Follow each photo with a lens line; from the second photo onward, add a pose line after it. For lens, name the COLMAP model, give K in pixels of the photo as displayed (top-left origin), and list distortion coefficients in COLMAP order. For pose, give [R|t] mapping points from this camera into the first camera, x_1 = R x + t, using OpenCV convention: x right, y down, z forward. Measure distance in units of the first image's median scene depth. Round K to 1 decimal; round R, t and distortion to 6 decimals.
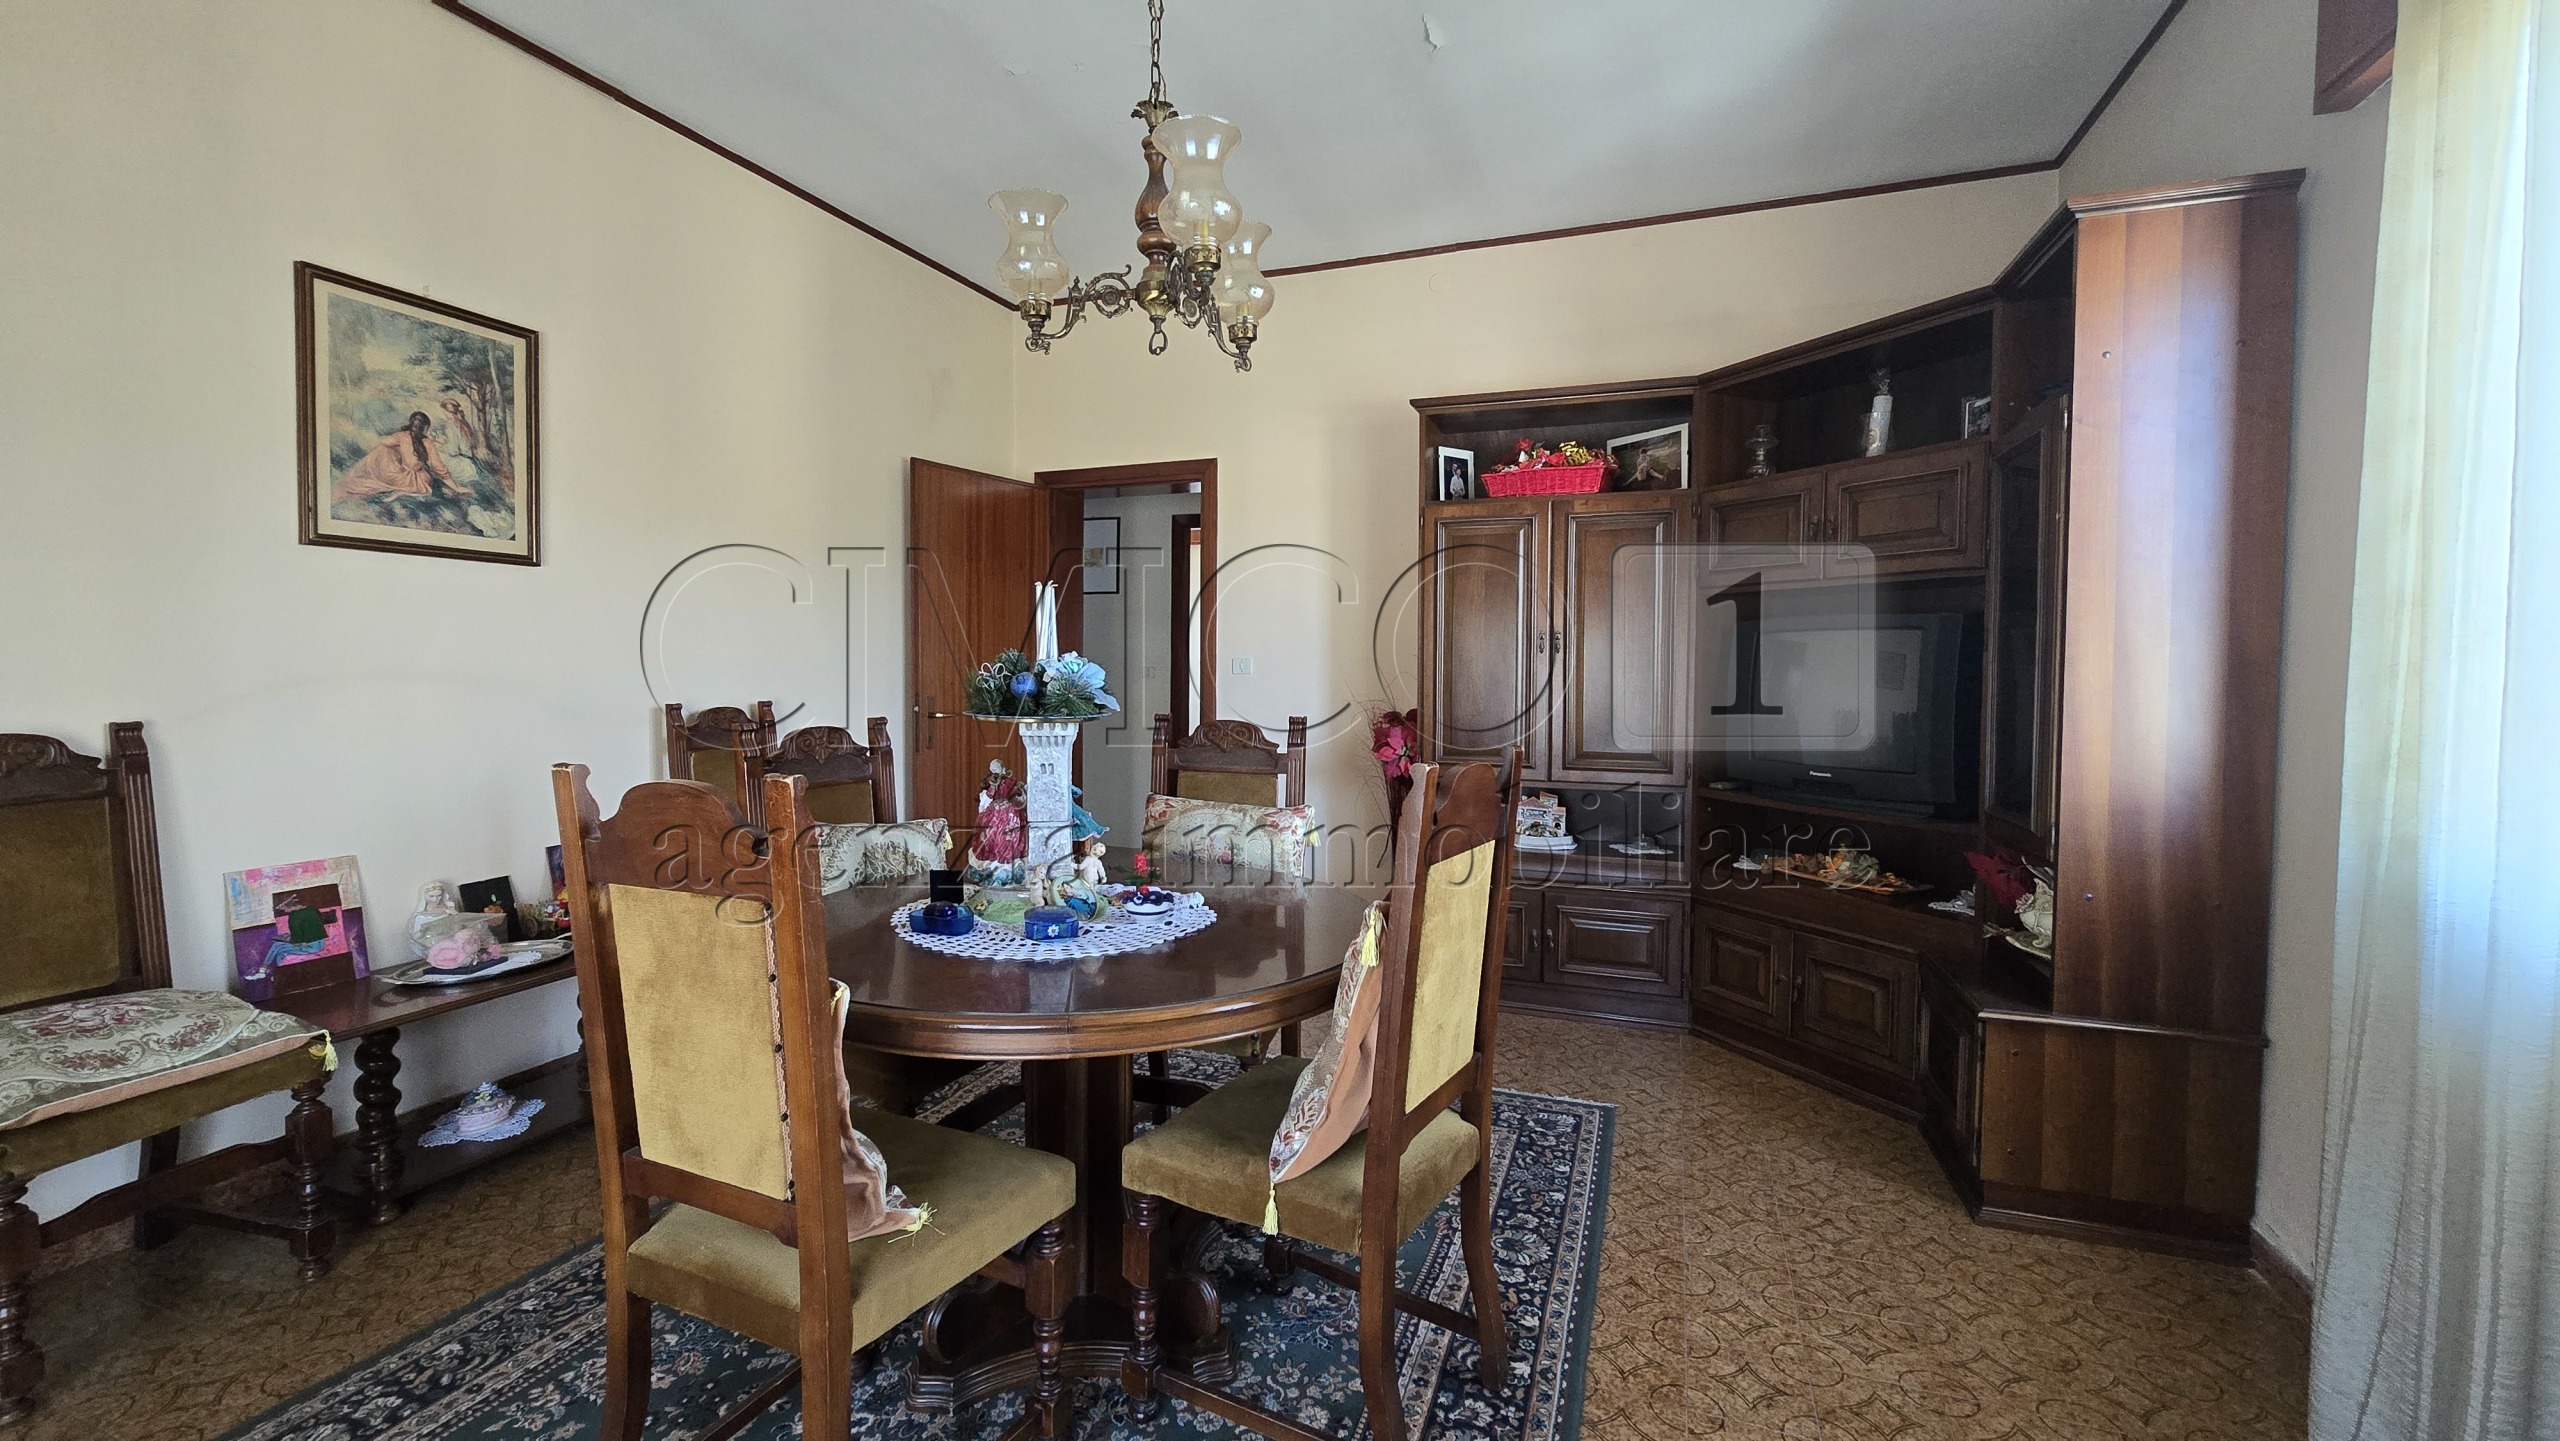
lens RADIAL K [[1039.0, 0, 1268.9], [0, 1039.0, 709.5], [0, 0, 1]] dist [-0.009382, 0.000094]
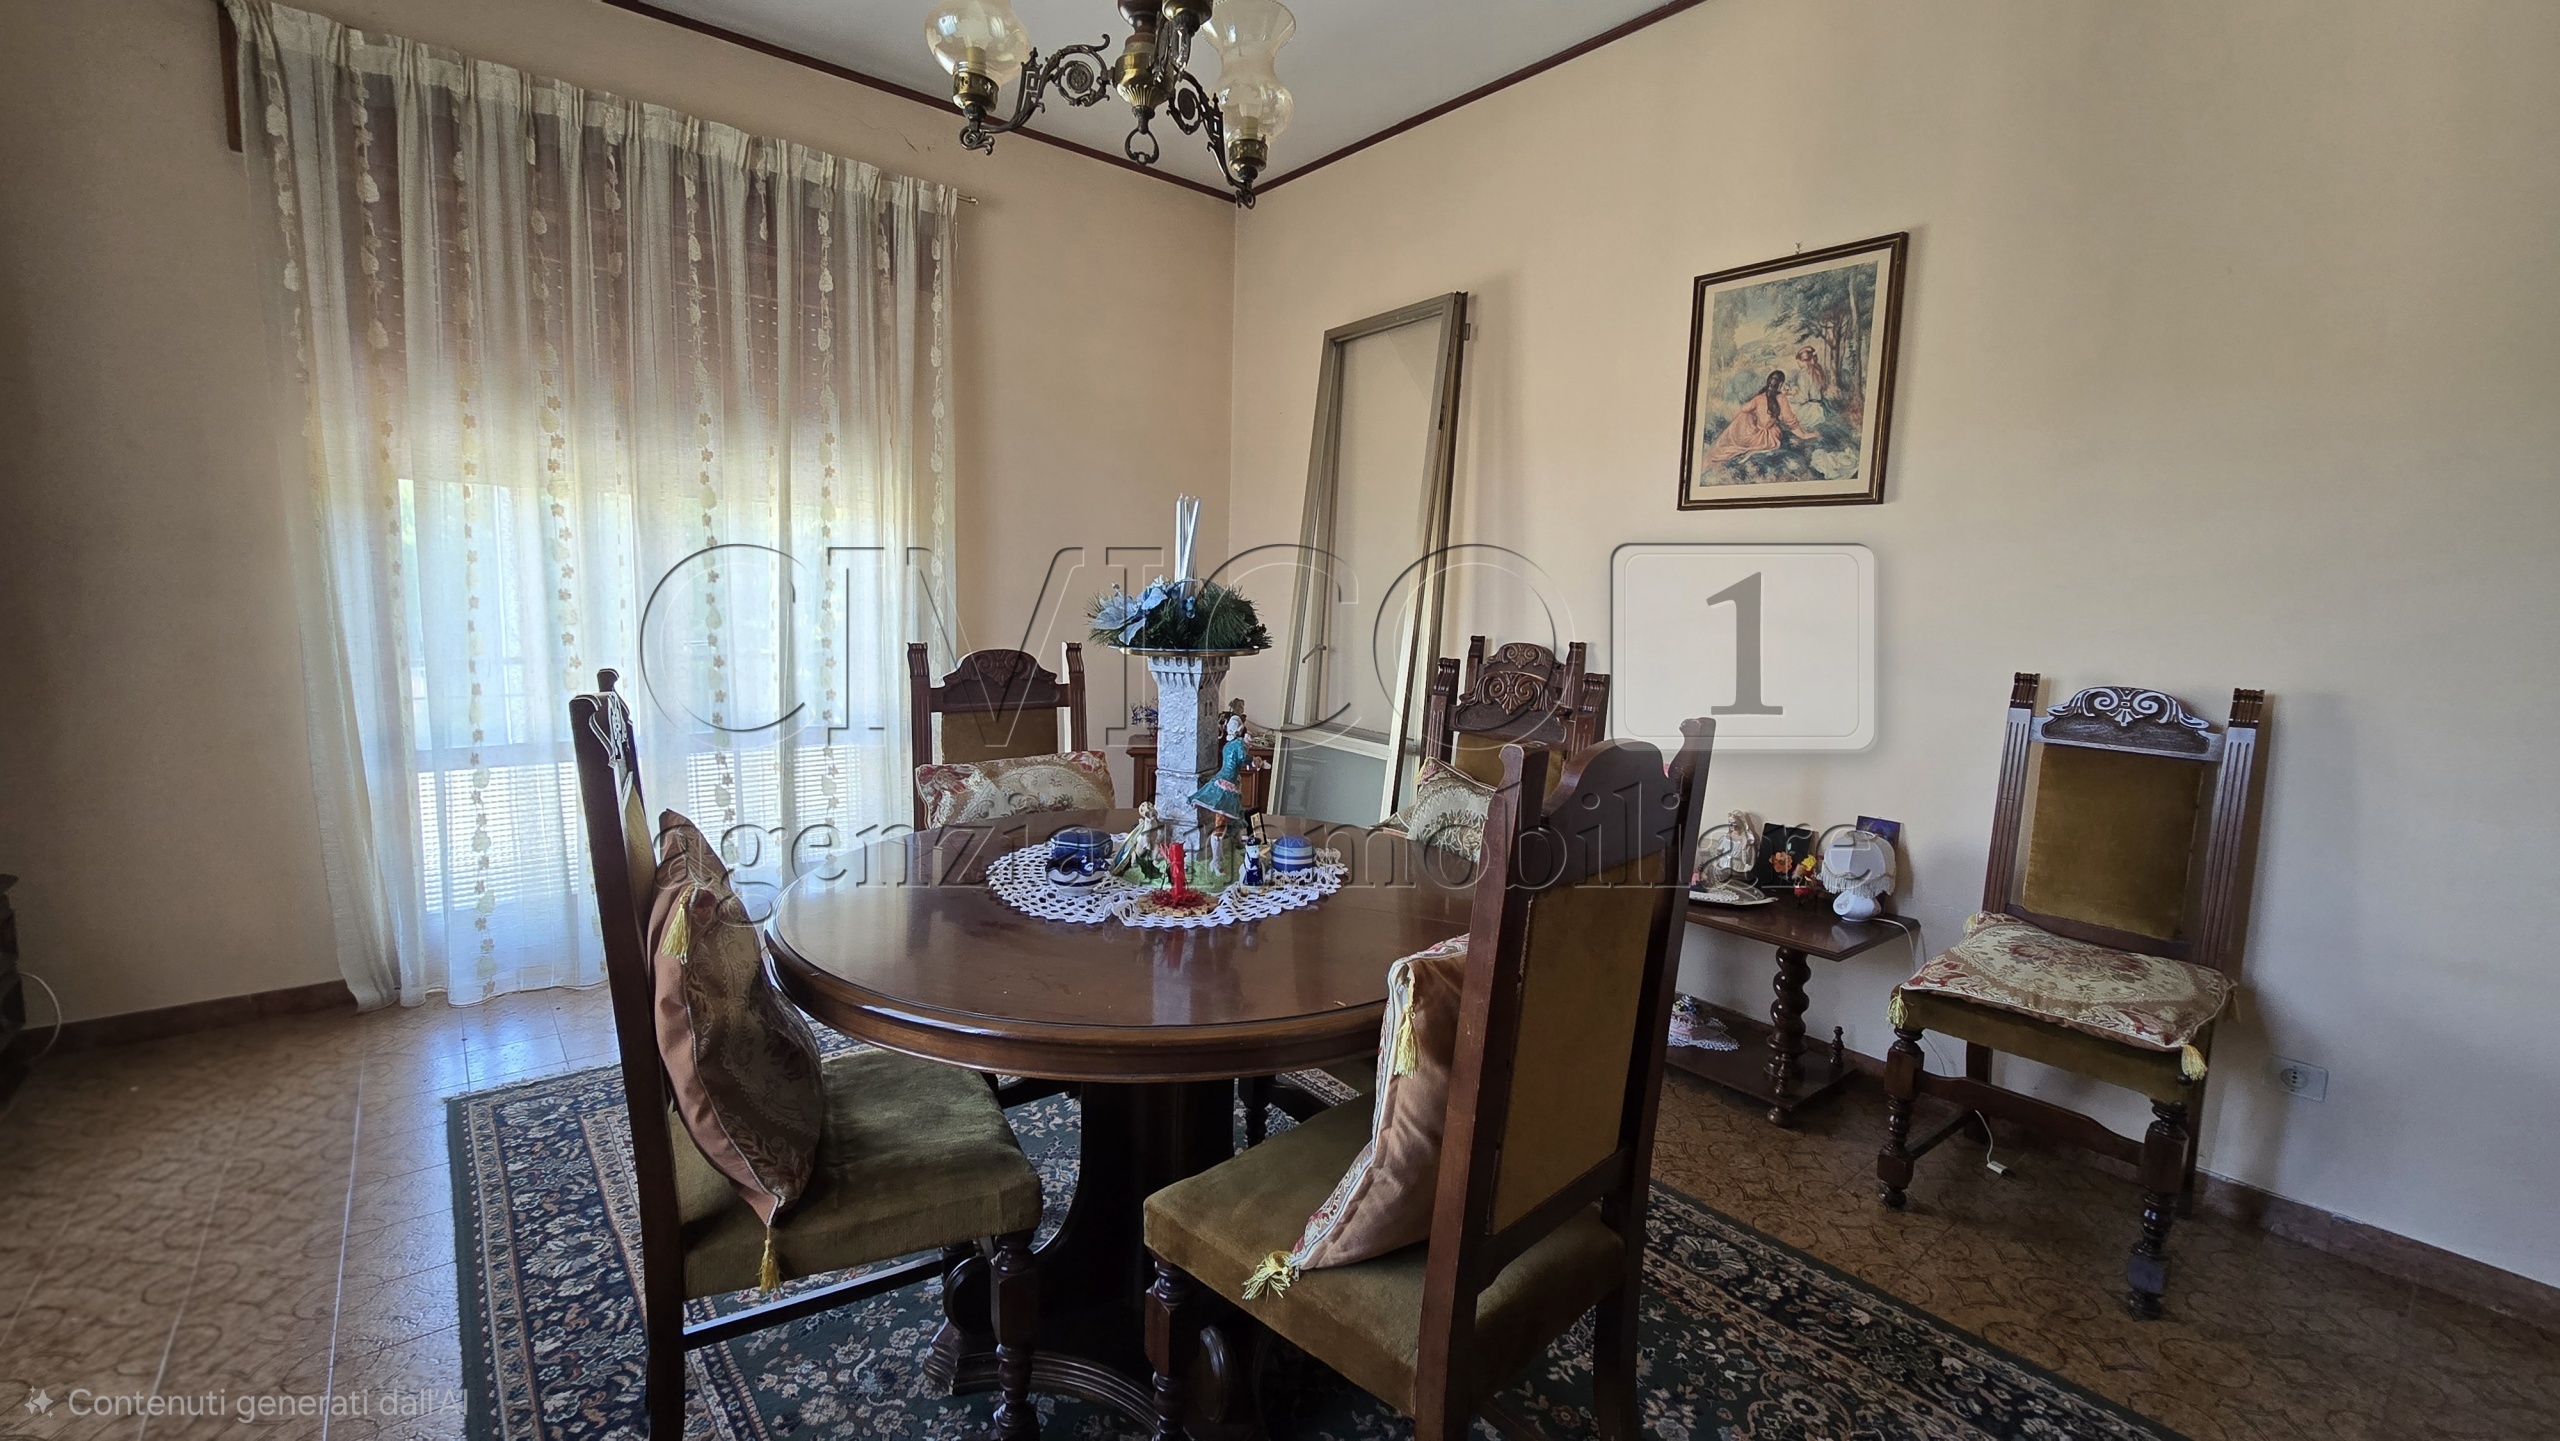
lens RADIAL K [[1039.0, 0, 1268.9], [0, 1039.0, 709.5], [0, 0, 1]] dist [-0.009382, 0.000094]
pose [[-0.493165, 0.078239, -0.866410, 0.376992], [-0.068882, 0.989309, 0.128545, -0.045162], [0.867204, 0.123074, -0.482503, 1.097204]]
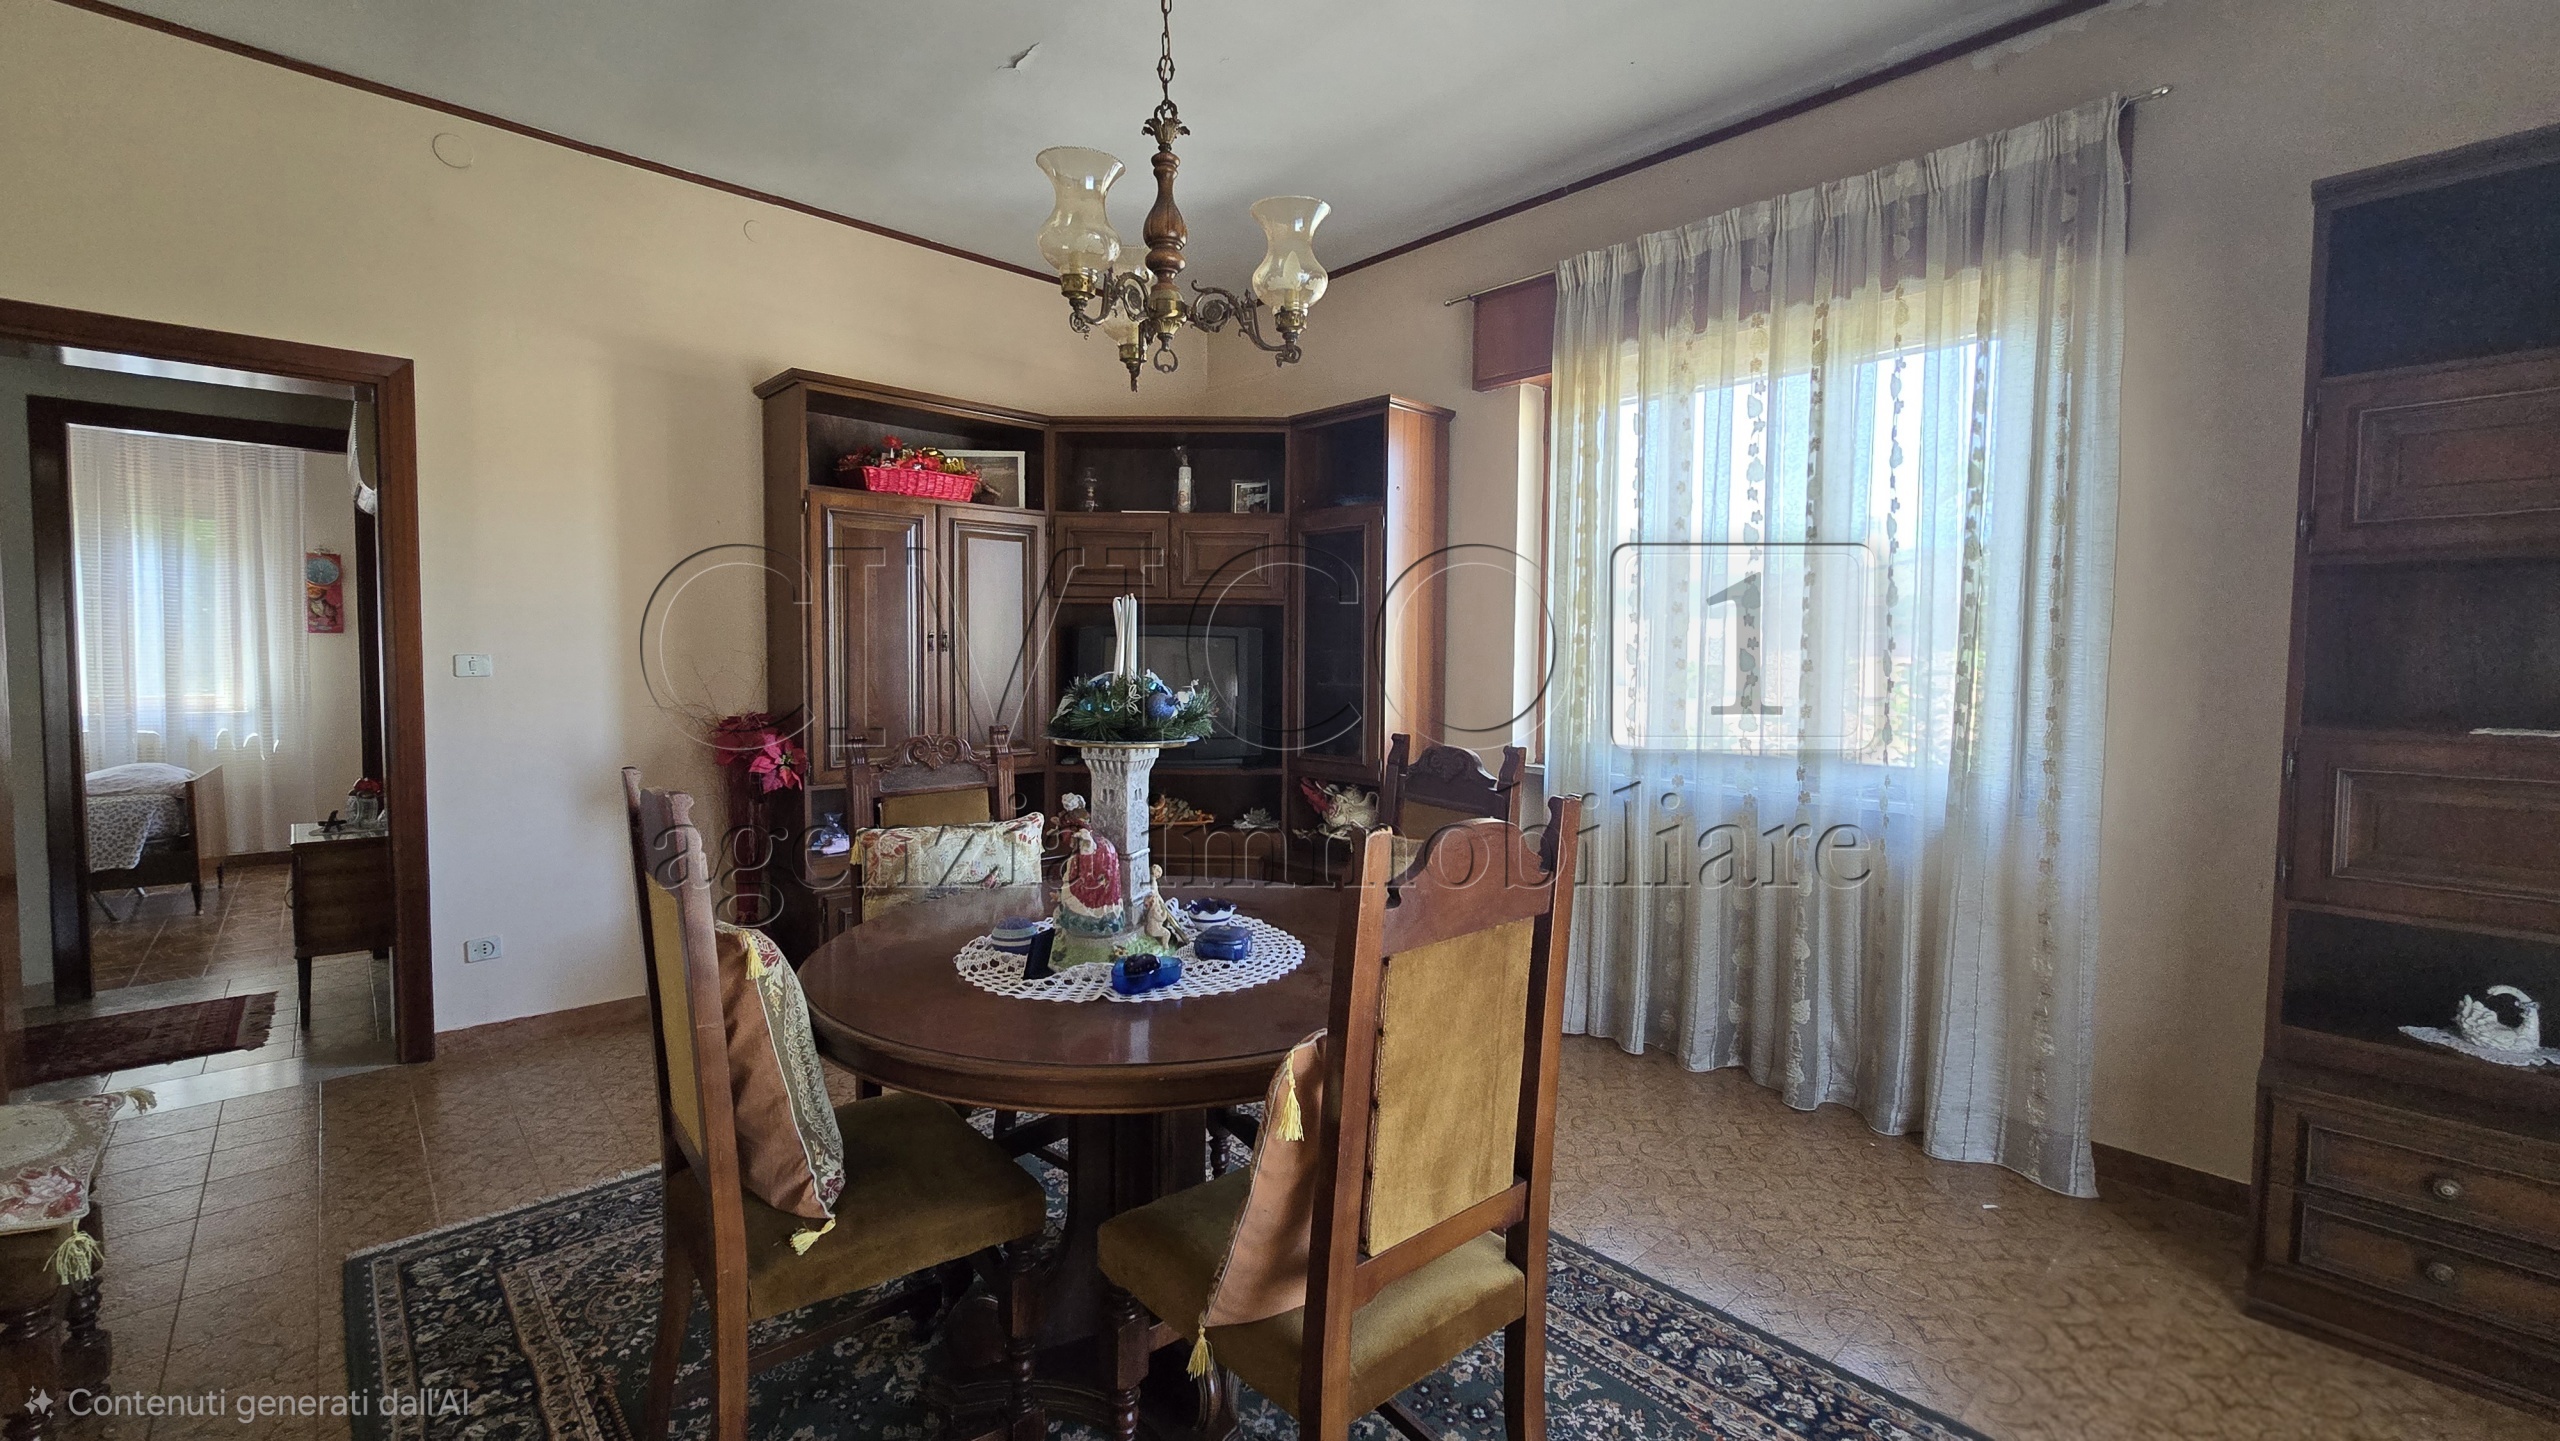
lens RADIAL K [[1039.0, 0, 1268.9], [0, 1039.0, 709.5], [0, 0, 1]] dist [-0.009382, 0.000094]
pose [[0.444021, -0.051904, 0.894512, -0.727525], [0.033089, 0.998590, 0.041519, -0.041237], [-0.895405, 0.011163, 0.445112, 0.343559]]
